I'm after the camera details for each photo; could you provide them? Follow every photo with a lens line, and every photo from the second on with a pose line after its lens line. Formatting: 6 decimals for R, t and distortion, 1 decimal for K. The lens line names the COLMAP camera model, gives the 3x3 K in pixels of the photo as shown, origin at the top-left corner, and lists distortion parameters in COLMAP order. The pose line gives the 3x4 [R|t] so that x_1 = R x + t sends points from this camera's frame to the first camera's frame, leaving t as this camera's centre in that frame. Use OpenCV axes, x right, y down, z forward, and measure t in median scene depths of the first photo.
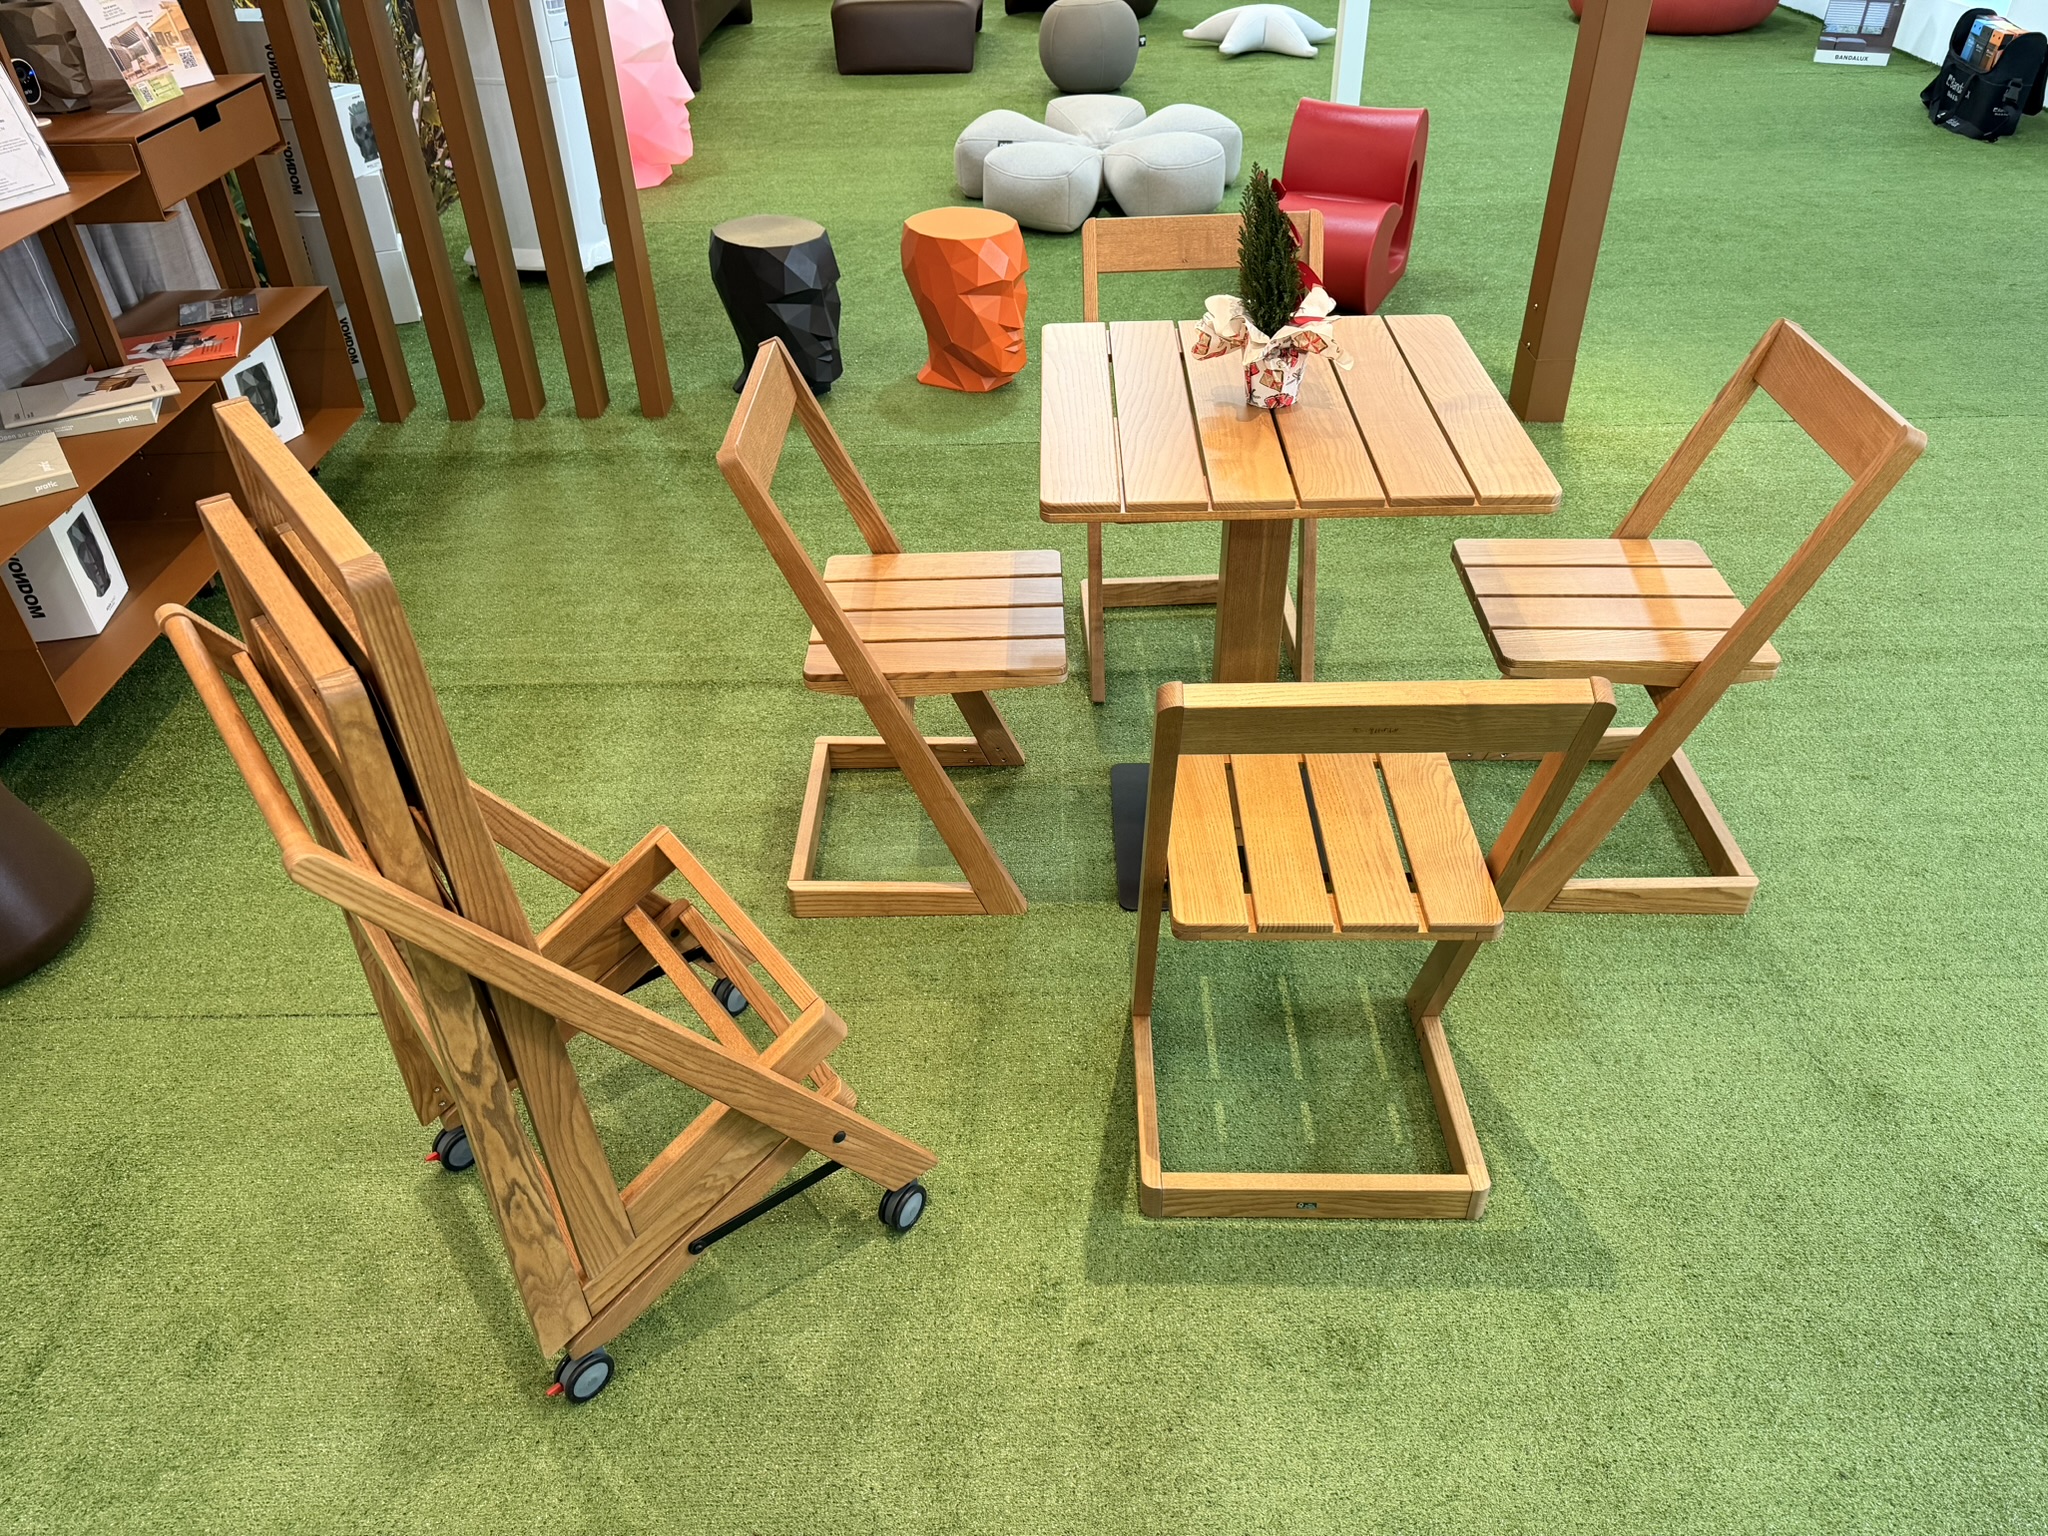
lens RADIAL K [[1424.3, 0, 1012.0], [0, 1424.3, 766.1], [0, 0, 1]] dist [0.008430, -0.022779]
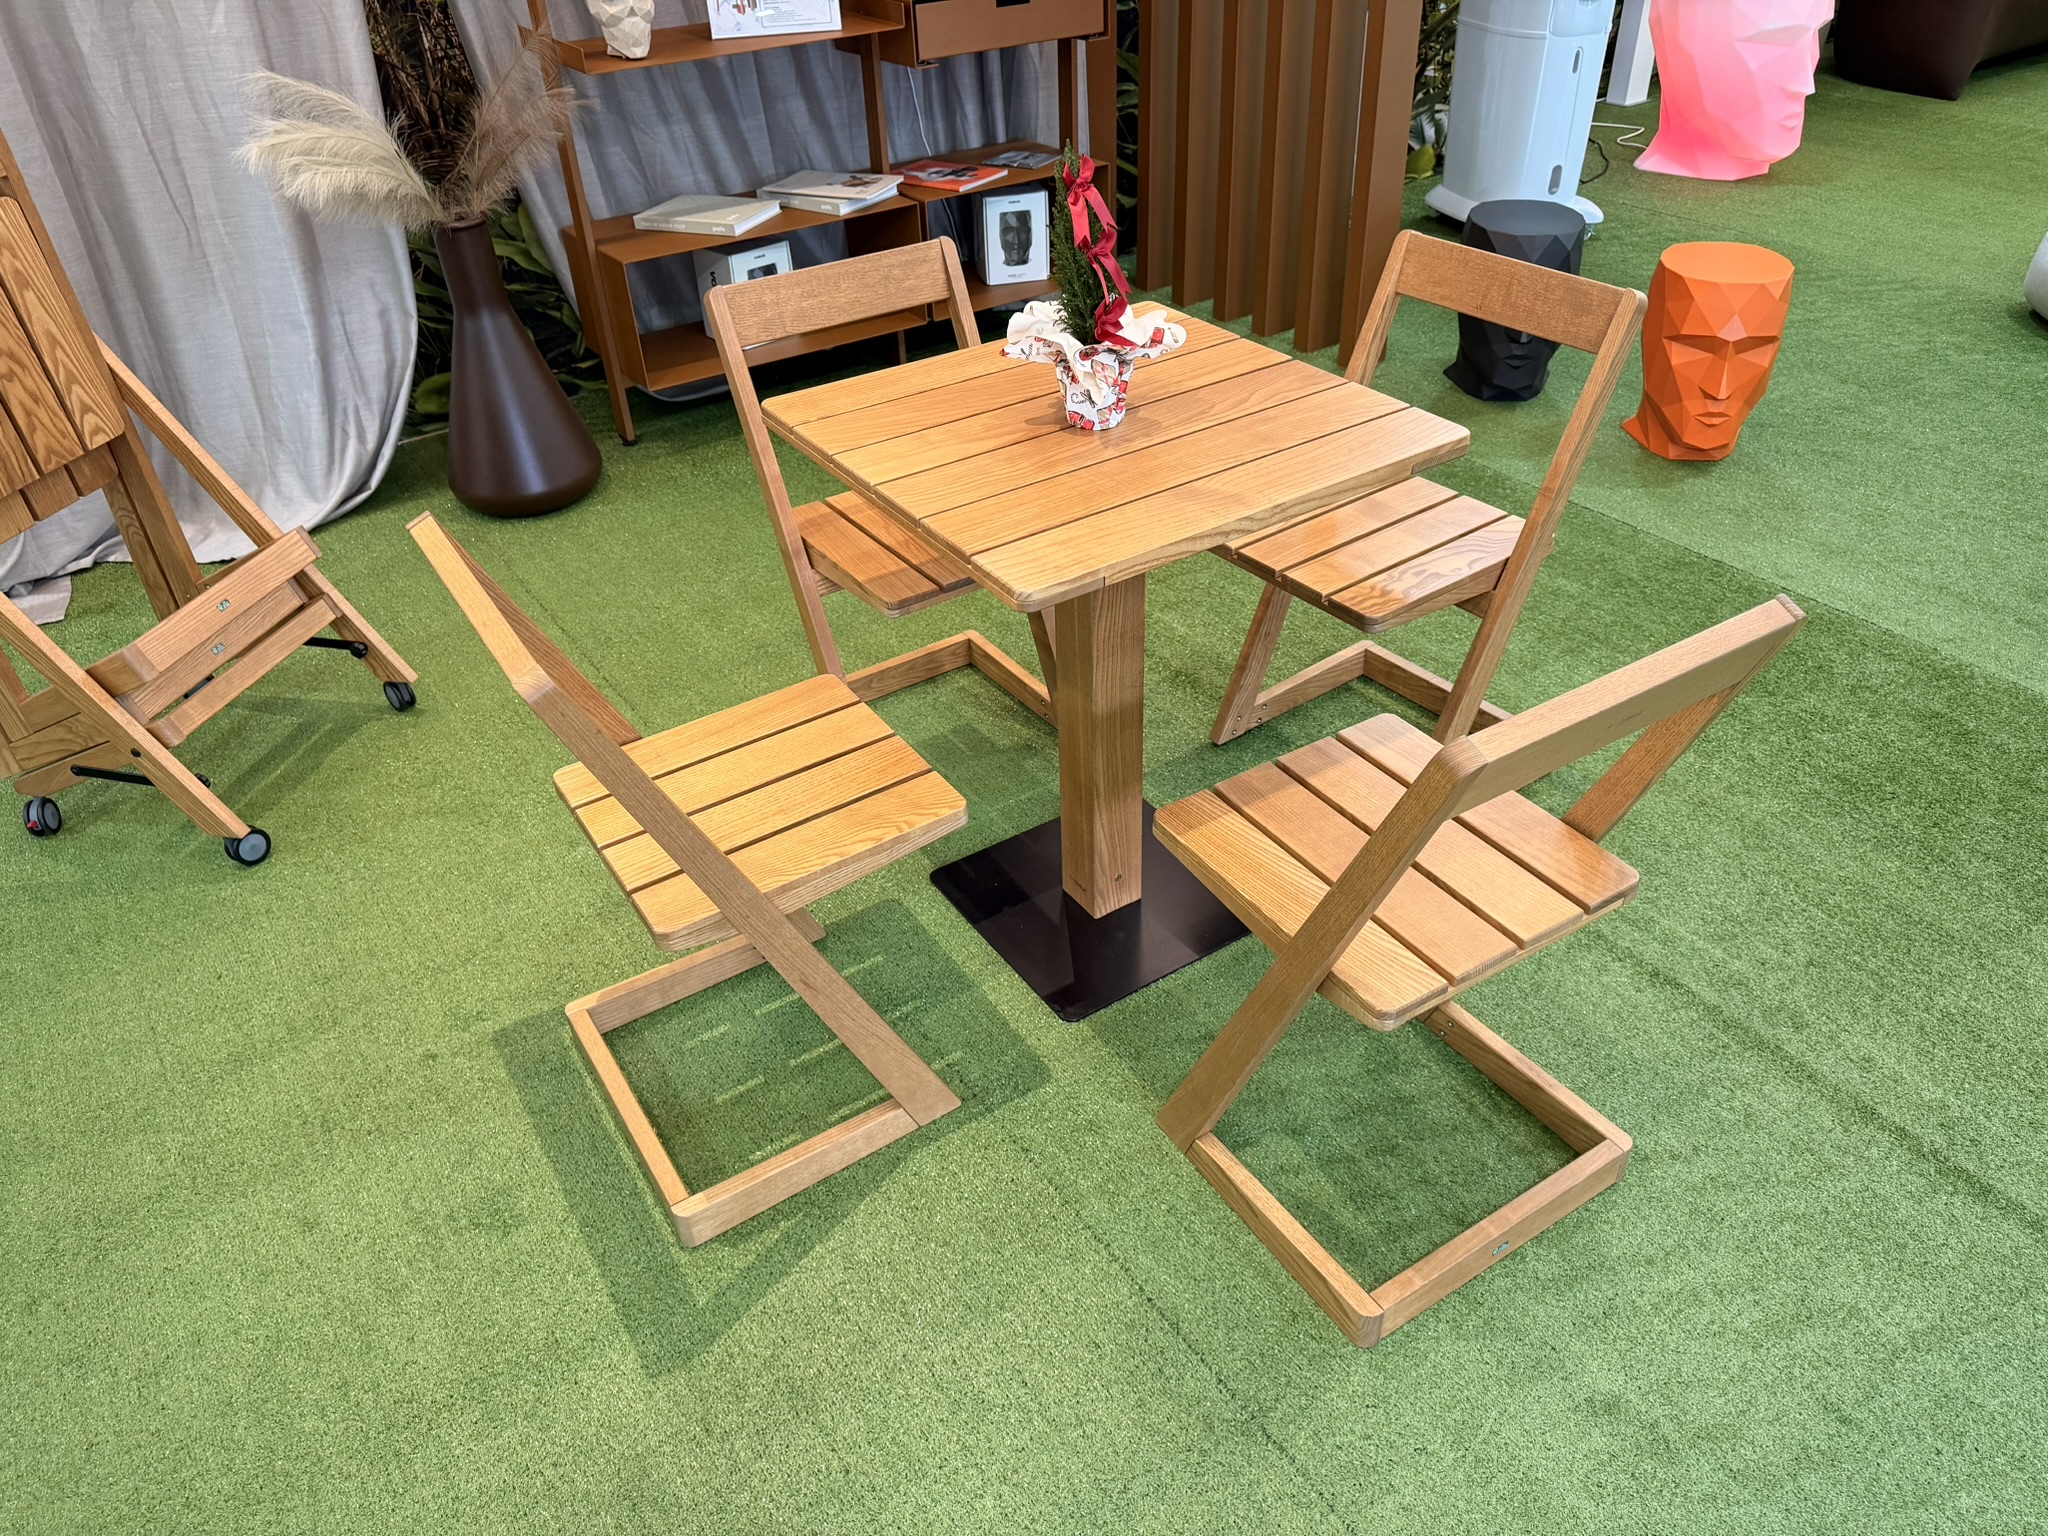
lens RADIAL K [[1456.8, 0, 1033.8], [0, 1456.8, 722.8], [0, 0, 1]] dist [0.055554, -0.070176]
pose [[0.570798, 0.459919, -0.680194, 0.586511], [-0.469533, 0.862423, 0.189118, -0.163744], [0.673594, 0.211425, 0.708216, 0.240822]]
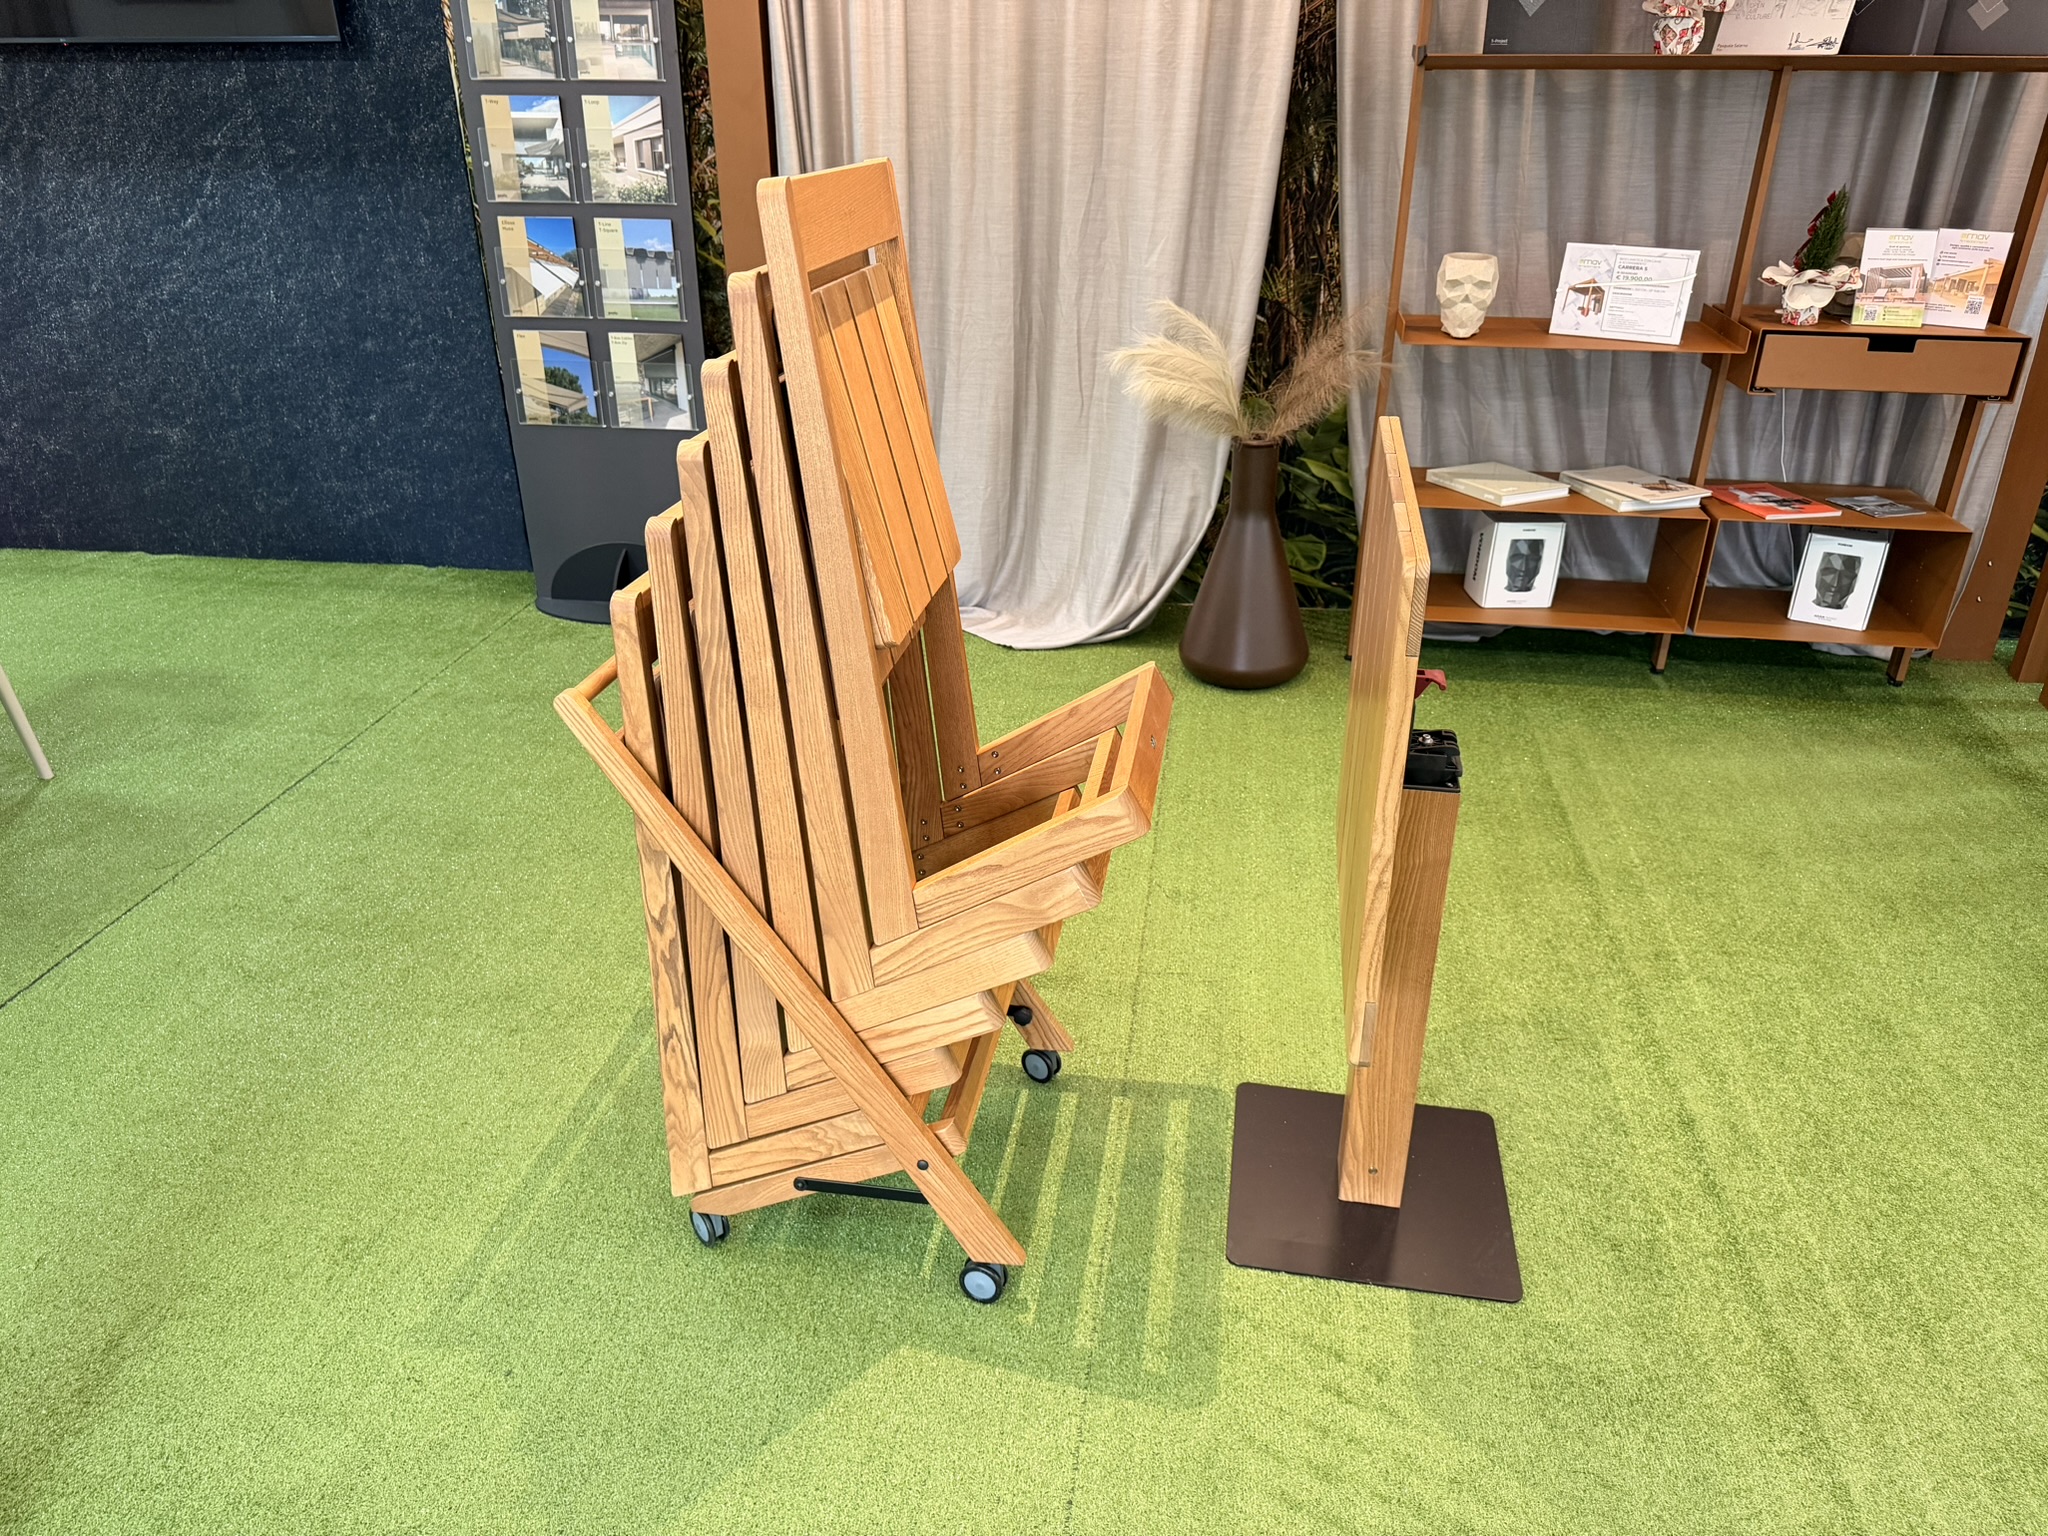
lens RADIAL K [[1424.3, 0, 1012.0], [0, 1424.3, 766.1], [0, 0, 1]] dist [0.008430, -0.022779]
pose [[-0.144024, 0.457940, -0.877239, 0.695019], [-0.586958, 0.674171, 0.448300, -0.318445], [0.796704, 0.579469, 0.171695, 0.423093]]
